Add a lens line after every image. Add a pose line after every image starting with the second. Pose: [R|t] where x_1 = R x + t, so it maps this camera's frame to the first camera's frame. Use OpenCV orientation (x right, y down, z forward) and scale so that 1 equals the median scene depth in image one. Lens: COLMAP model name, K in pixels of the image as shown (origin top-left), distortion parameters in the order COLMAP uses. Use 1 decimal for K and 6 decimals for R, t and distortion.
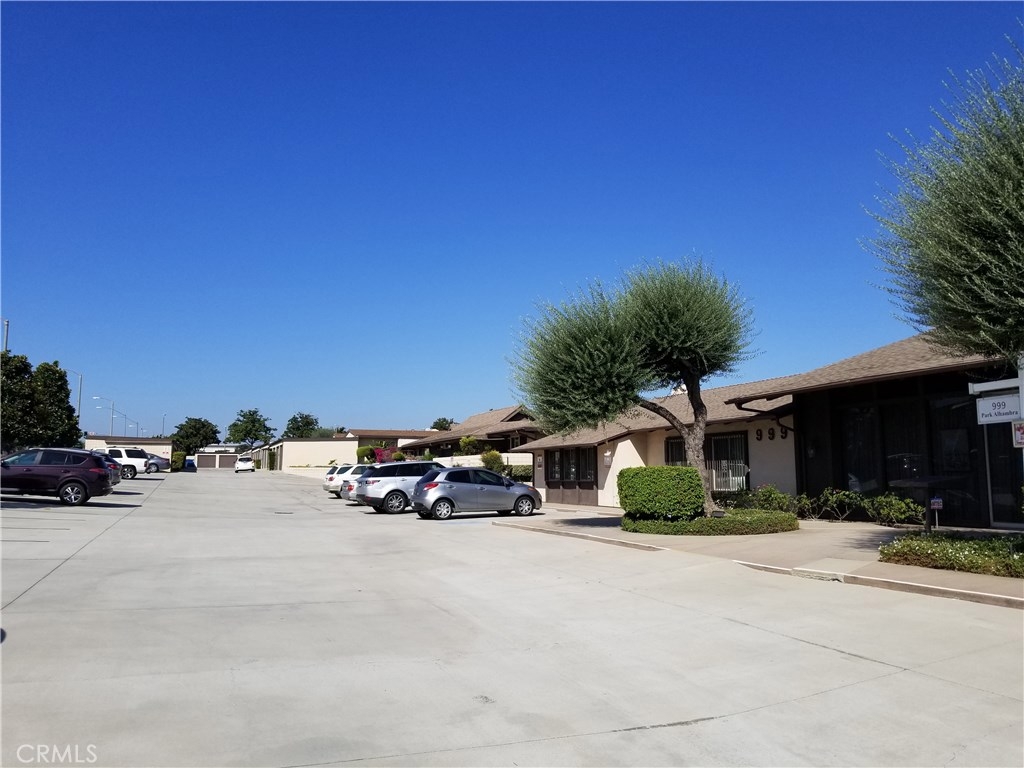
lens RADIAL K [[818.6, 0, 512.1], [0, 818.6, 399.1], [0, 0, 1]] dist [0.092210, -0.175325]
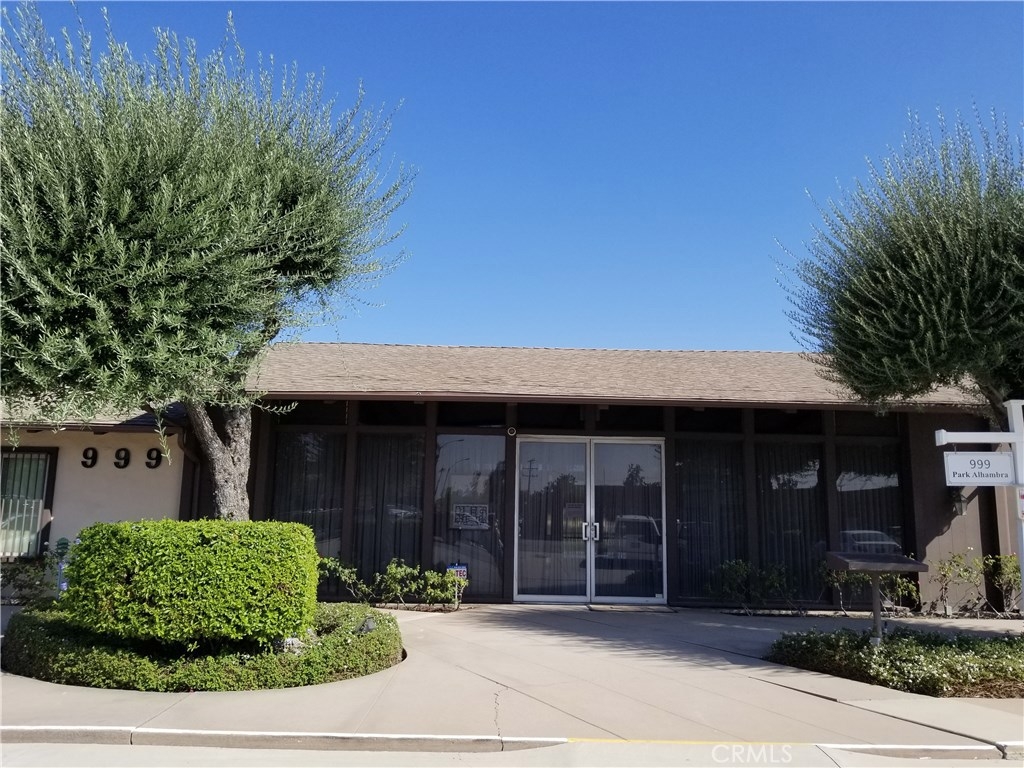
lens RADIAL K [[818.6, 0, 512.1], [0, 818.6, 399.1], [0, 0, 1]] dist [0.092210, -0.175325]
pose [[0.353095, 0.145738, 0.924167, -0.183413], [-0.105854, 0.987673, -0.115310, 0.053482], [-0.929580, -0.057111, 0.364170, 0.726351]]
